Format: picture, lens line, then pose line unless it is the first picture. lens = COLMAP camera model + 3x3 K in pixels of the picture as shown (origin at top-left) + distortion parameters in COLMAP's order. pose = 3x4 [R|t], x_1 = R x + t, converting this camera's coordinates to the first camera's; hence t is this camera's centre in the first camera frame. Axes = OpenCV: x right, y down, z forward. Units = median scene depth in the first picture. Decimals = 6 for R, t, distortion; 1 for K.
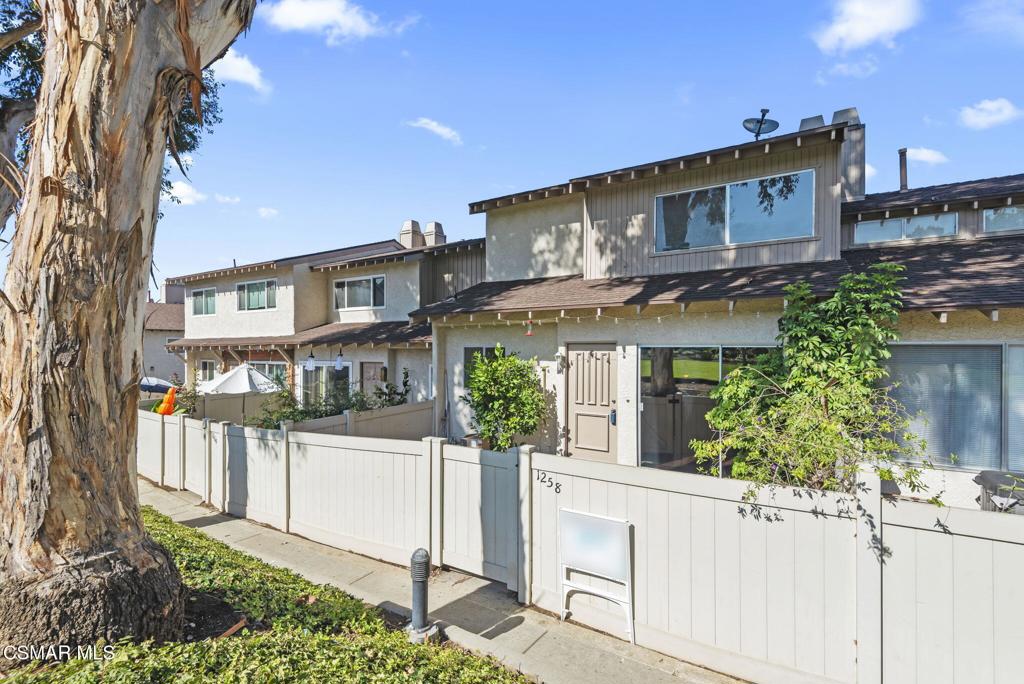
lens RADIAL K [[465.4, 0, 512.4], [0, 465.4, 346.0], [0, 0, 1]] dist [0.011637, -0.001492]
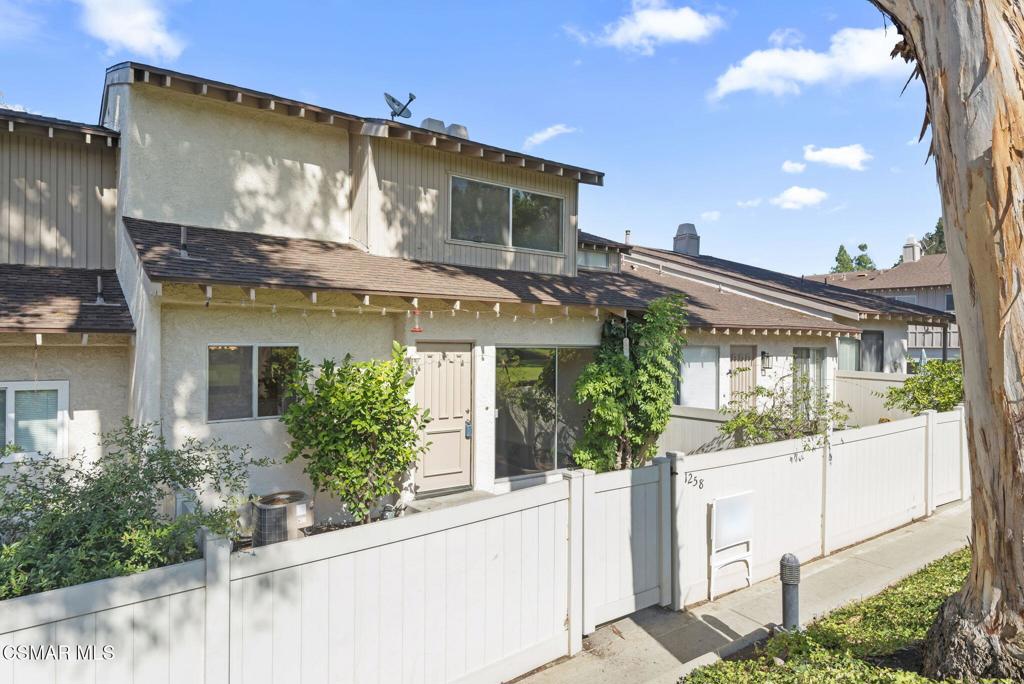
lens RADIAL K [[613.0, 0, 512.0], [0, 613.0, 342.0], [0, 0, 1]] dist [0.000007, -0.000812]
pose [[0.369075, 0.007260, 0.929371, -0.758116], [-0.014600, 0.999891, -0.002013, -0.006248], [-0.929285, -0.012826, 0.369141, 0.491181]]
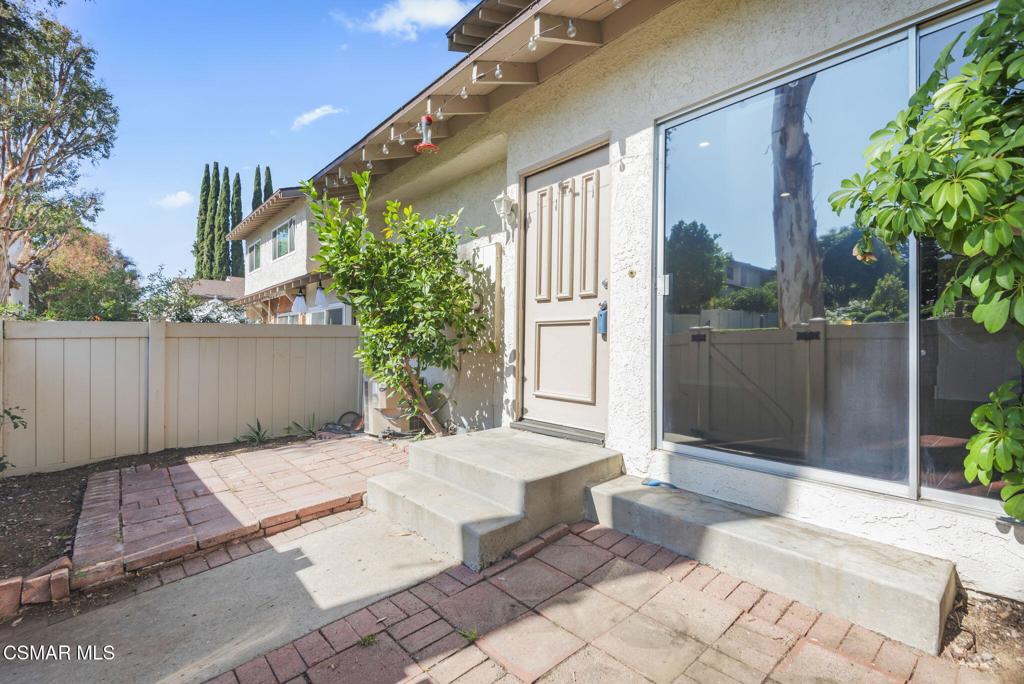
lens RADIAL K [[464.8, 0, 520.9], [0, 464.8, 345.0], [0, 0, 1]] dist [-0.000699, -0.001257]
pose [[0.957507, 0.008347, -0.288289, 0.254002], [-0.007446, 0.999963, 0.004221, 0.164757], [0.288314, -0.001895, 0.957534, 0.553068]]
